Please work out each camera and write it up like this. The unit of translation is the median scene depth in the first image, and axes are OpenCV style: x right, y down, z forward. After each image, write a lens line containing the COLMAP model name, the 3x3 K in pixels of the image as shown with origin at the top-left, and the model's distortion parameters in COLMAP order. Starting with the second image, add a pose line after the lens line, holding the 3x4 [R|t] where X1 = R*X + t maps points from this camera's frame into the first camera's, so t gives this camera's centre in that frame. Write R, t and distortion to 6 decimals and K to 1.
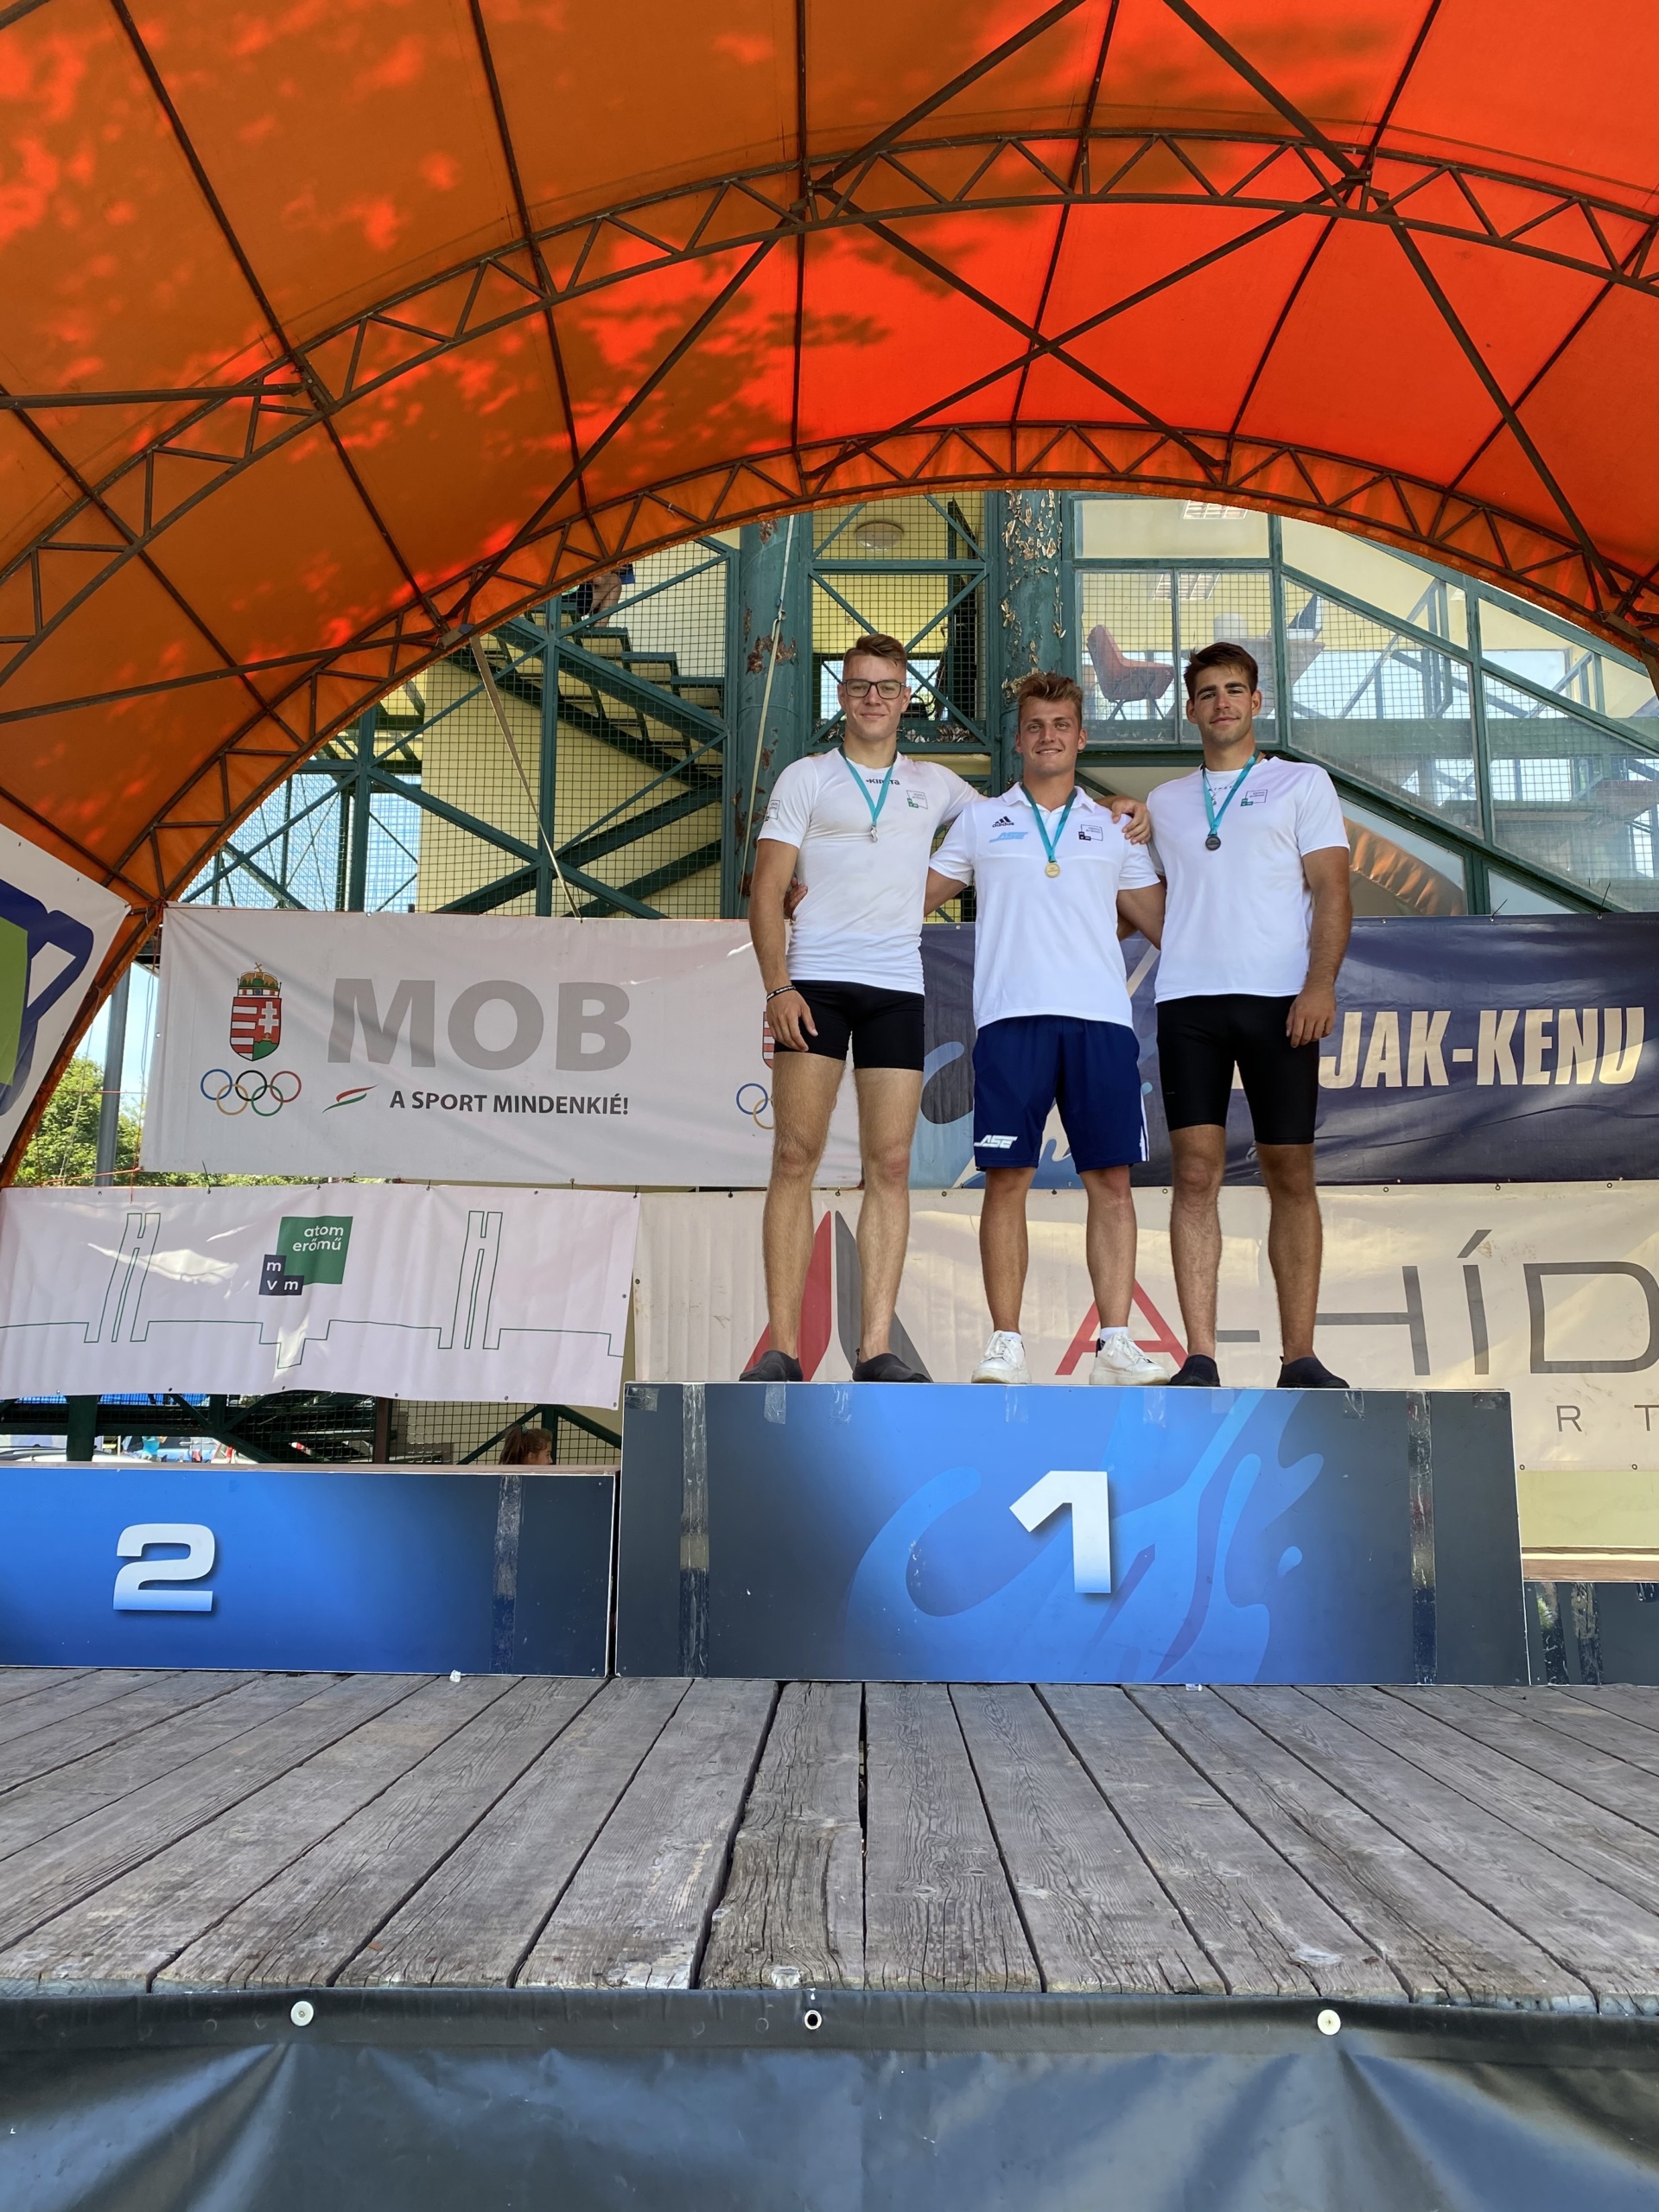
lens RADIAL K [[1679.8, 0, 813.0], [0, 1679.8, 1118.9], [0, 0, 1]] dist [0.098364, -0.160979]
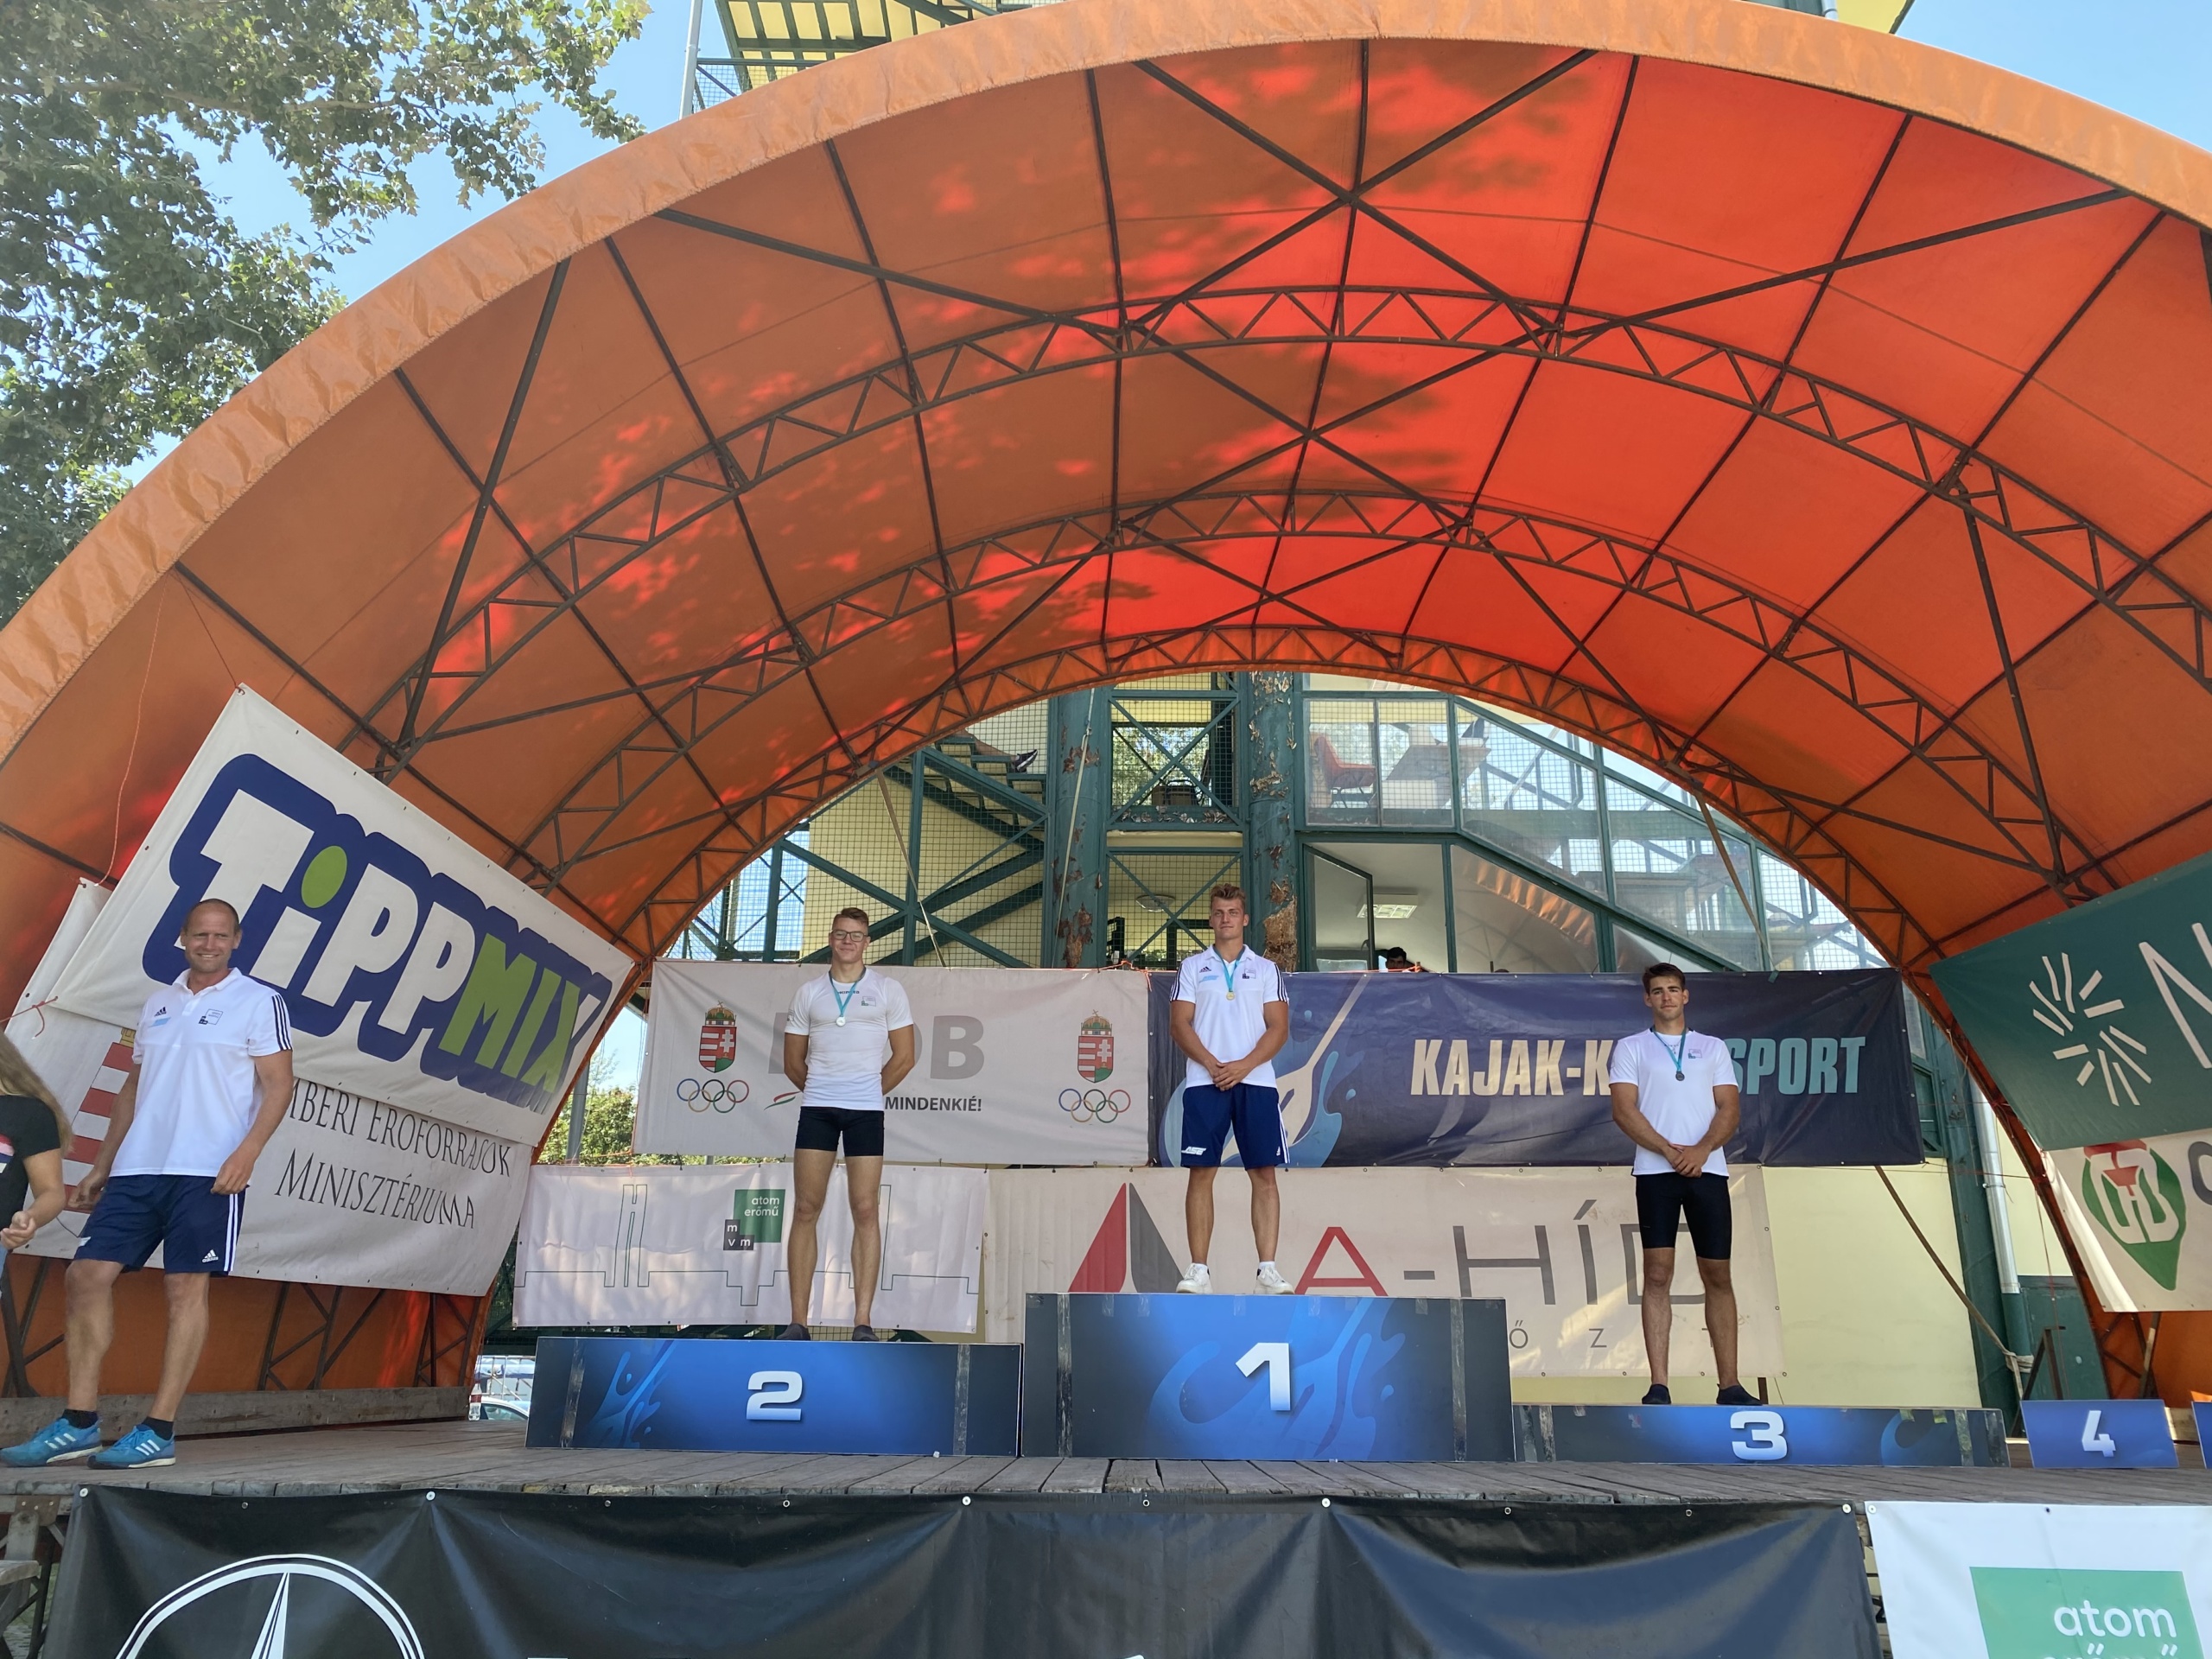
lens RADIAL K [[1679.8, 0, 1127.8], [0, 1679.8, 820.3], [0, 0, 1]] dist [0.098364, -0.160979]
pose [[0.999695, 0.008998, 0.023015, -0.021293], [-0.005593, 0.989570, -0.143945, -0.038302], [-0.024070, 0.143772, 0.989318, -0.395761]]
